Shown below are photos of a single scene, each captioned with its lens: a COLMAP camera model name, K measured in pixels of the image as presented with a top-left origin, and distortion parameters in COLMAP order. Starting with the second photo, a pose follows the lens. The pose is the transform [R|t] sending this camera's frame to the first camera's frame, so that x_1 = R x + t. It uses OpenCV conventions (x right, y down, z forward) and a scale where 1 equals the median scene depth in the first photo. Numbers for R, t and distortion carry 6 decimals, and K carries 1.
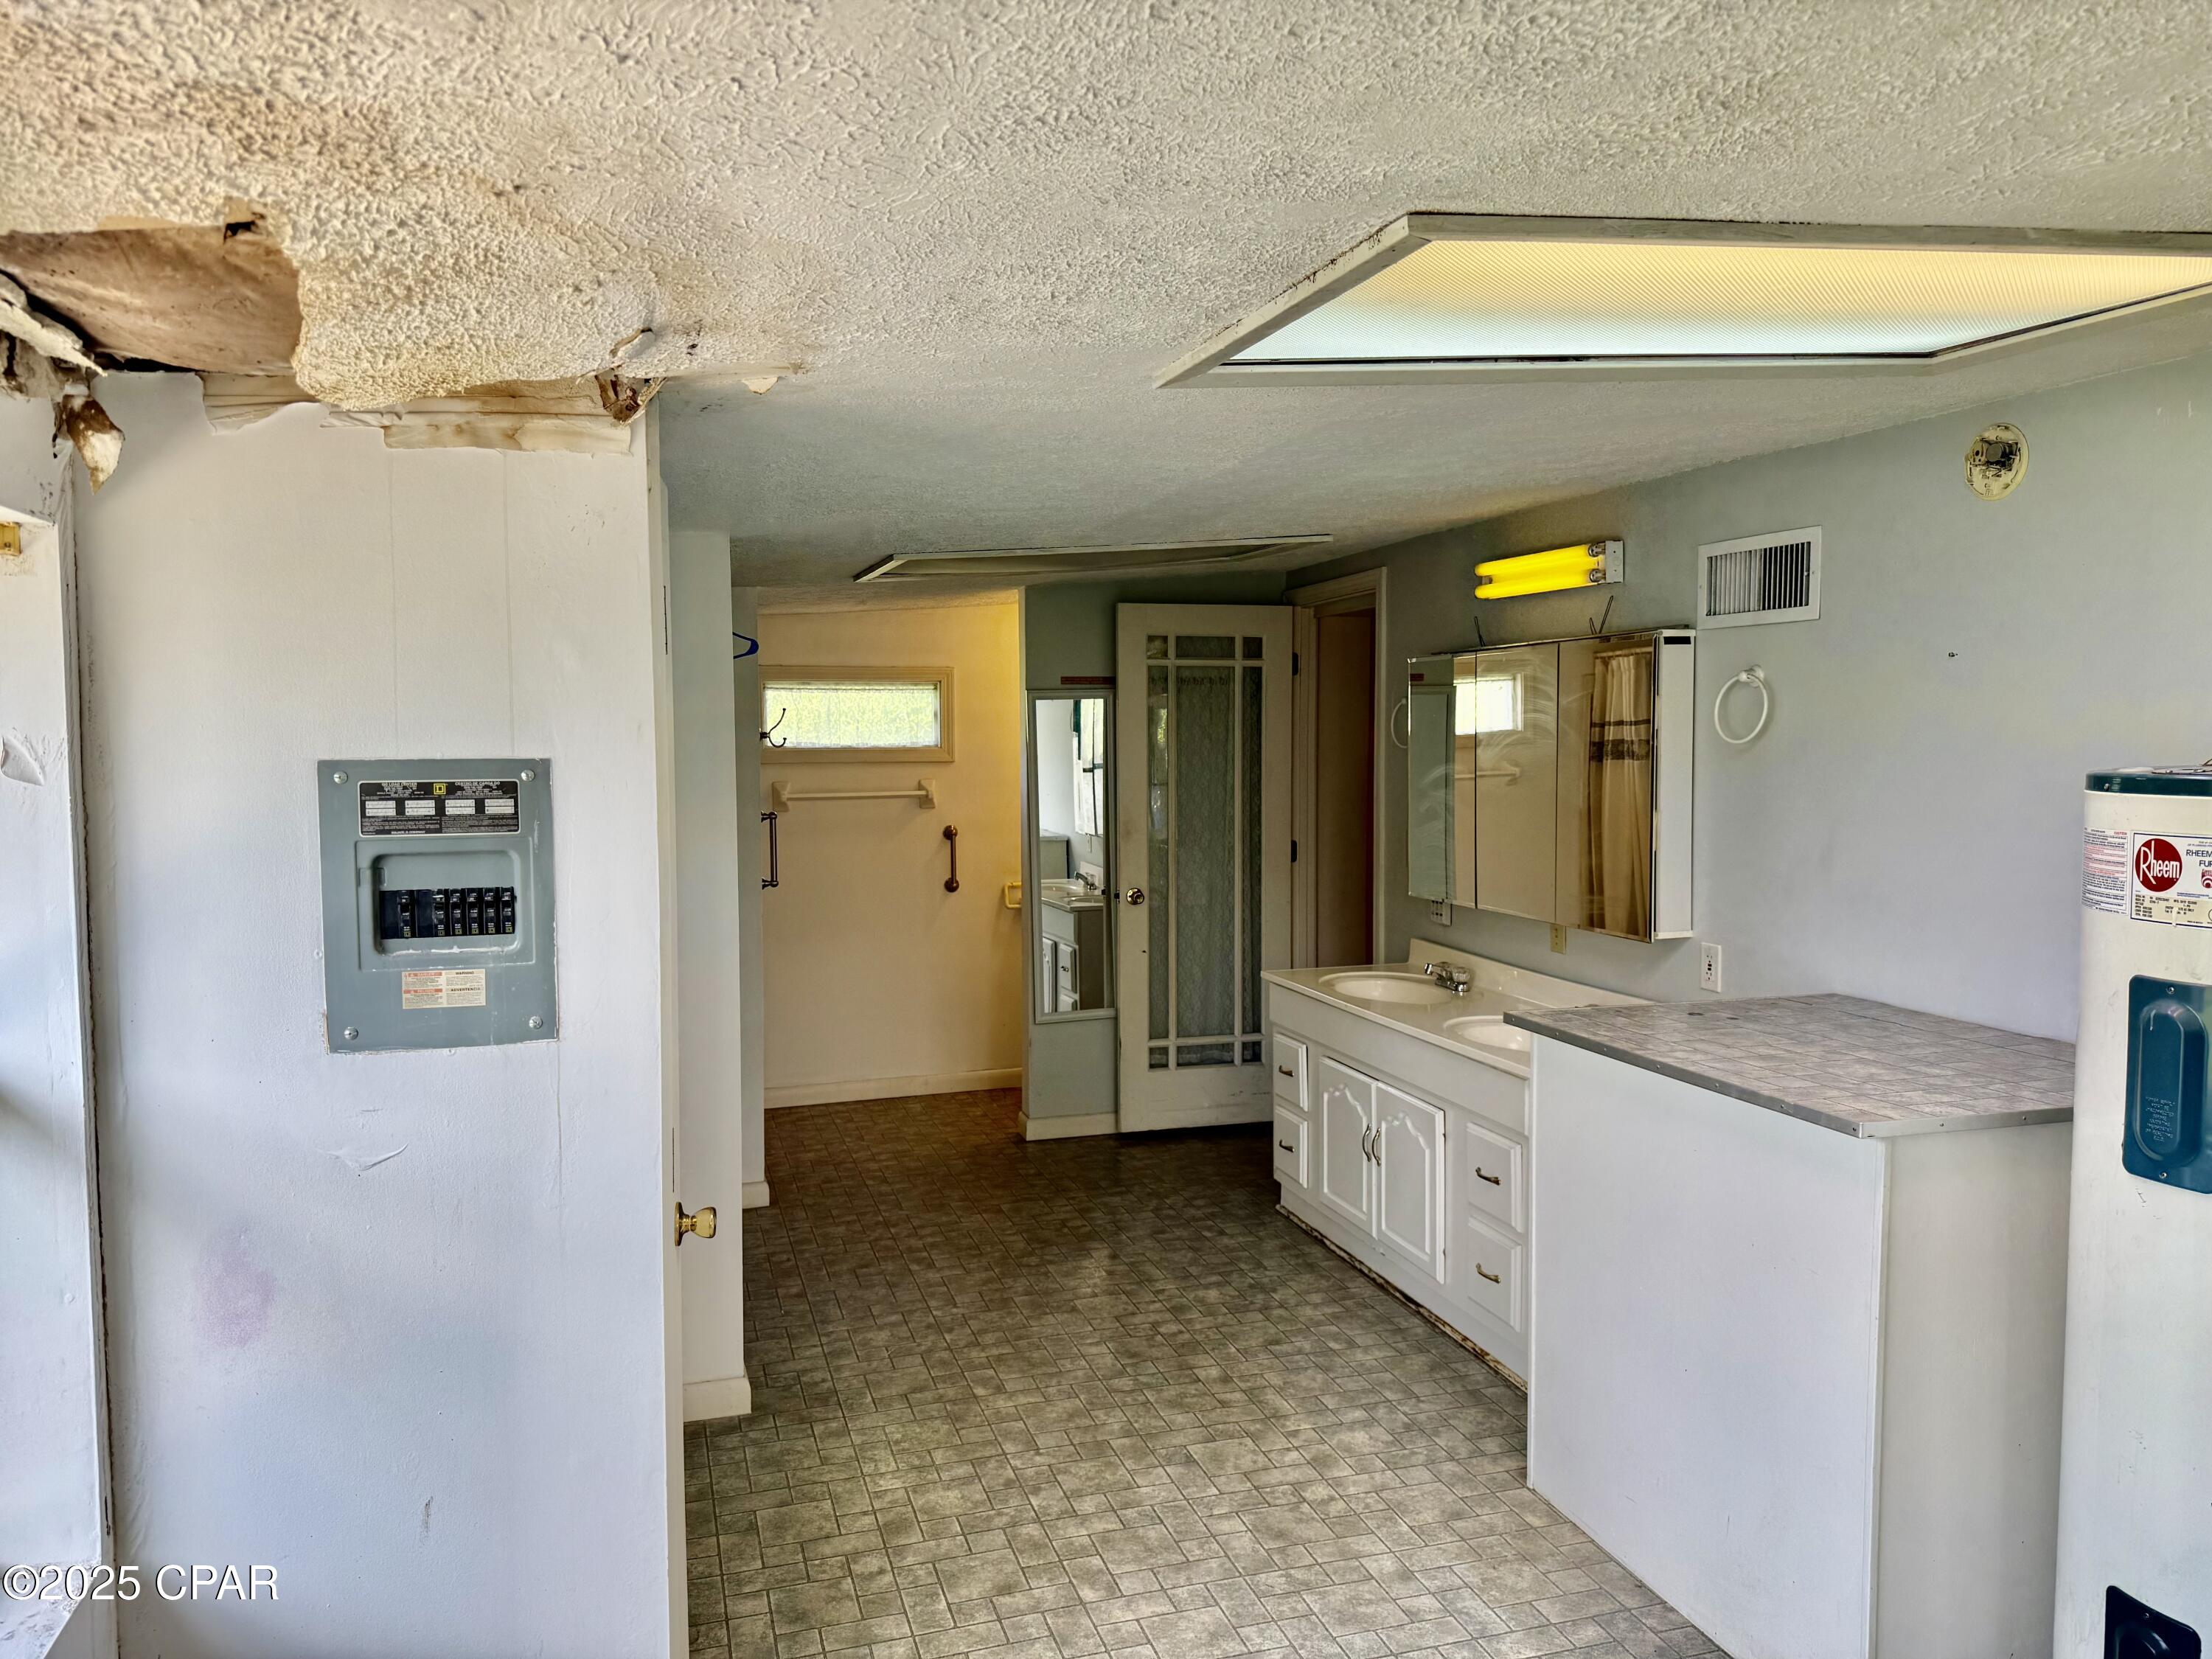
lens RADIAL K [[1626.0, 0, 1124.6], [0, 1626.0, 826.2], [0, 0, 1]] dist [0.065122, -0.068396]
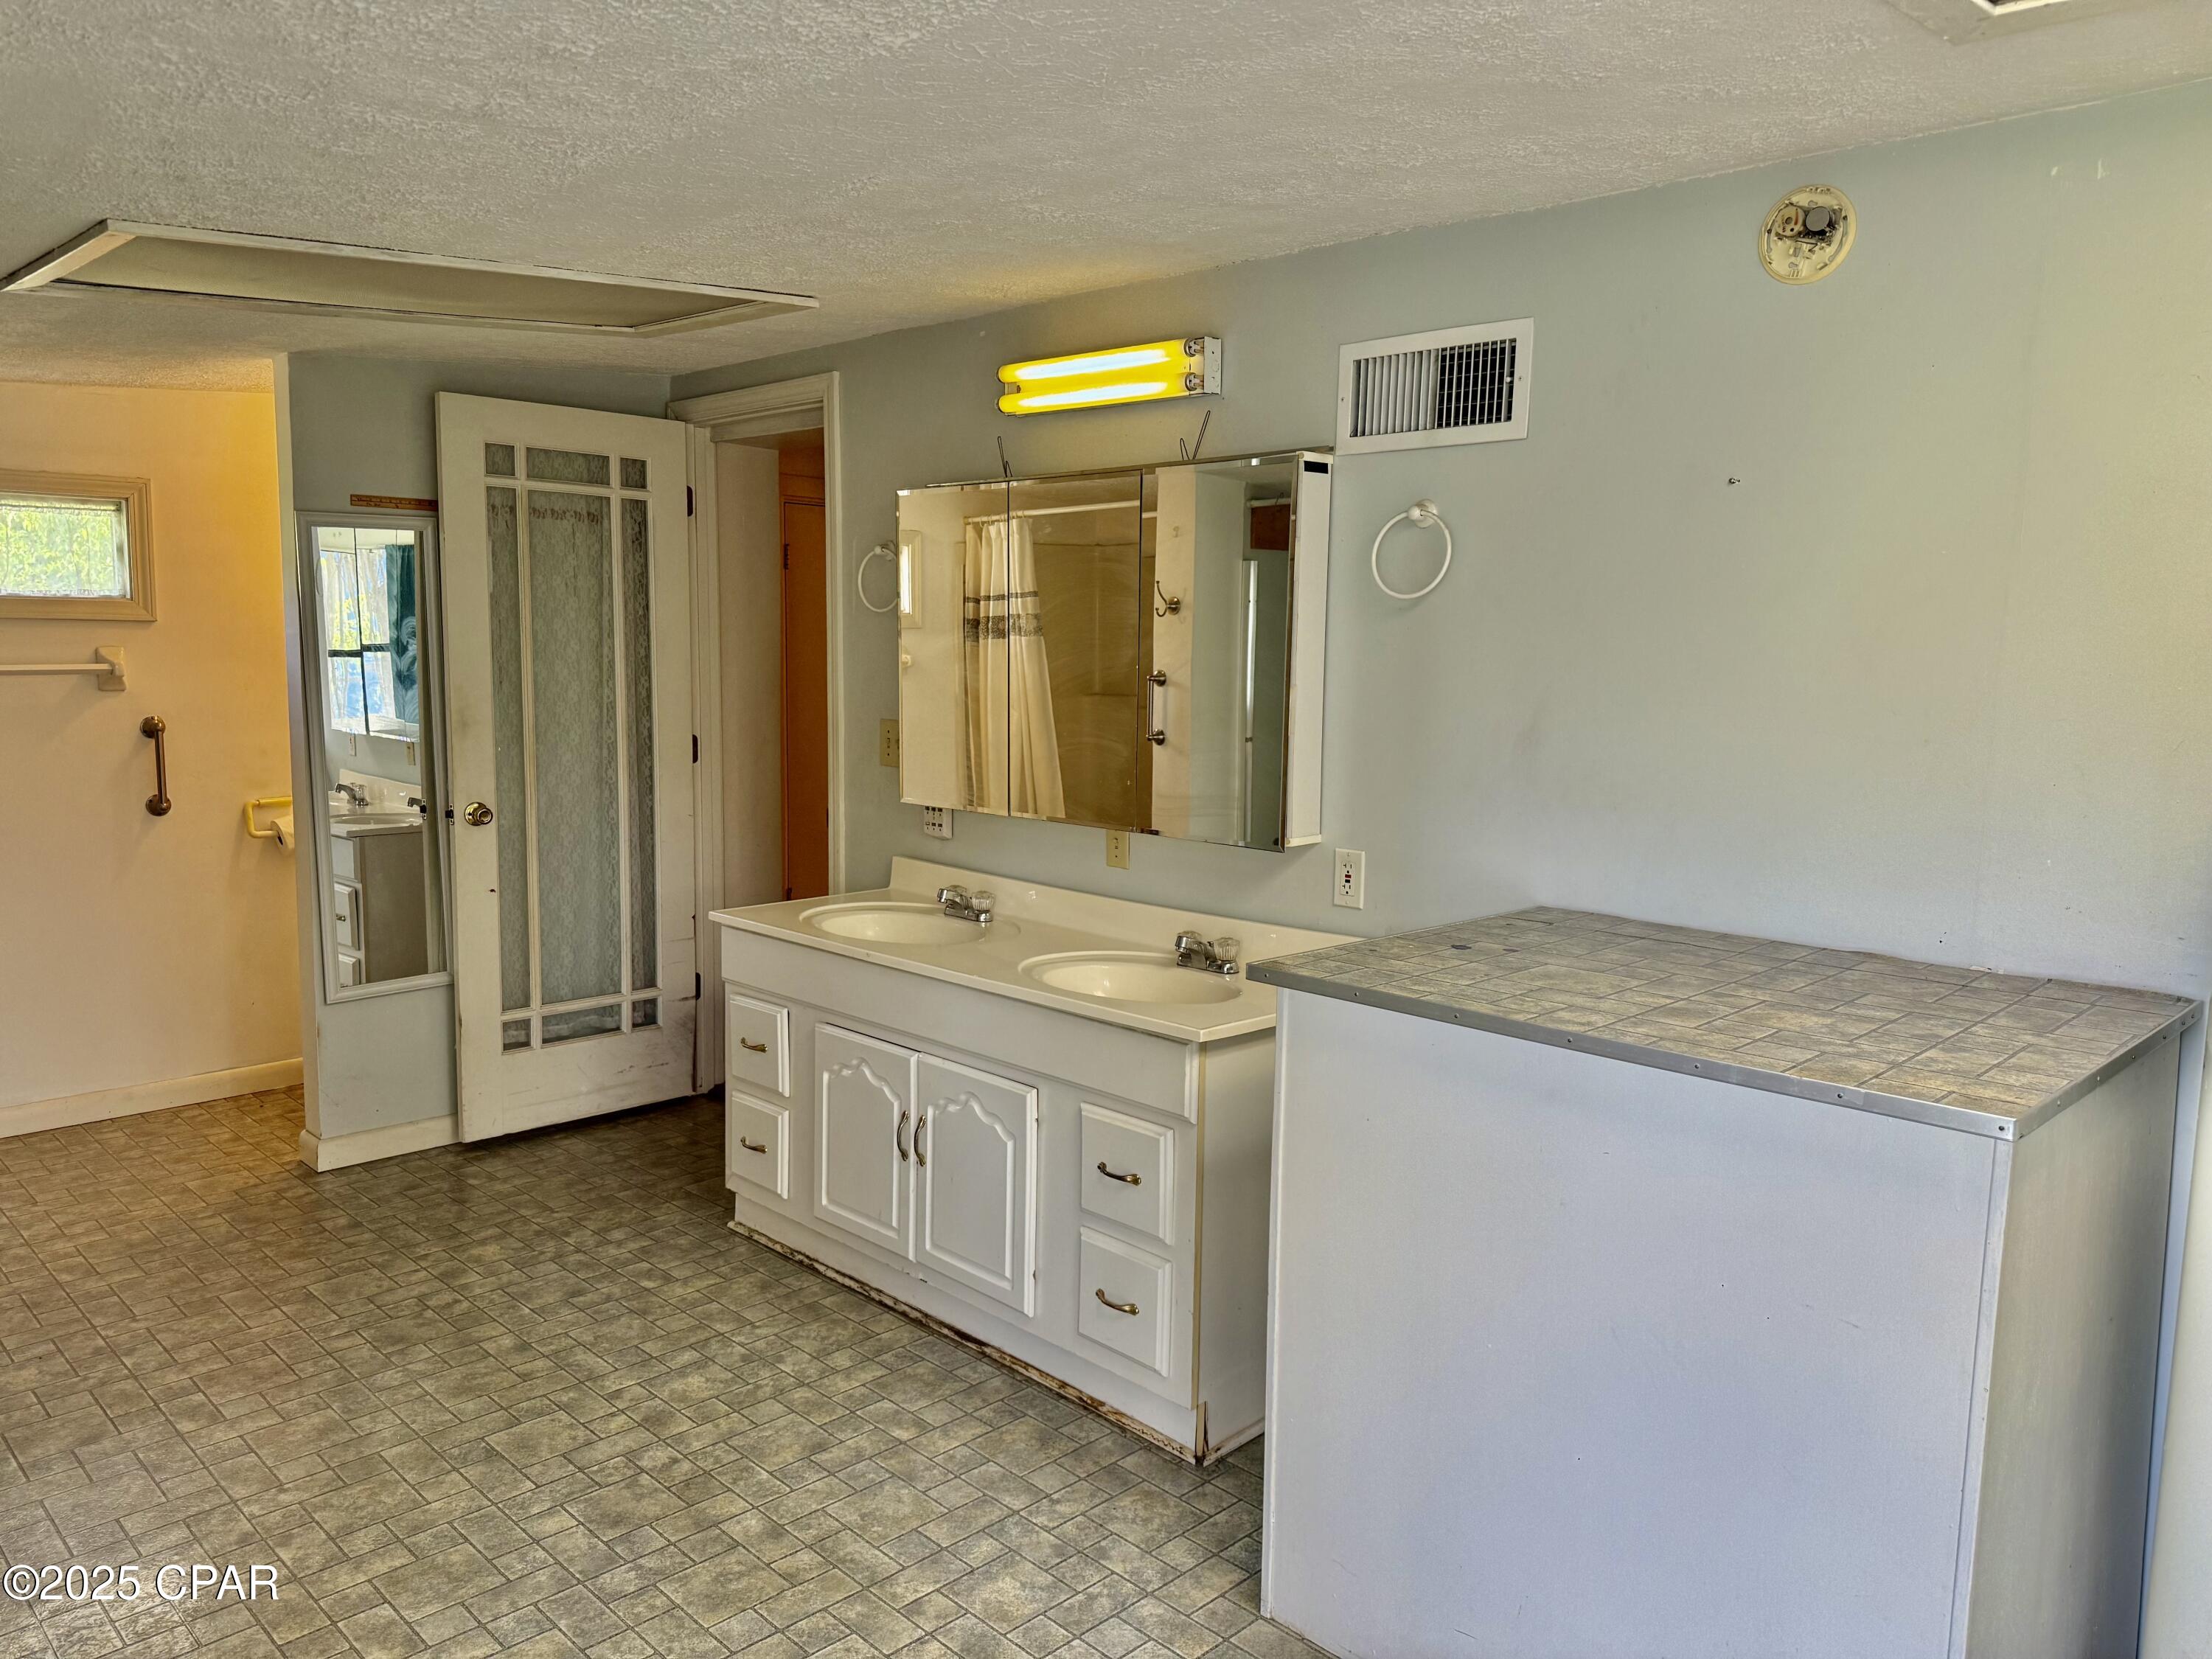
lens RADIAL K [[1626.0, 0, 1120.3], [0, 1626.0, 809.0], [0, 0, 1]] dist [0.065122, -0.068396]
pose [[0.886452, -0.036096, 0.461411, -0.088611], [0.010890, 0.998305, 0.057177, 0.003799], [-0.462693, -0.045660, 0.885342, 0.272826]]
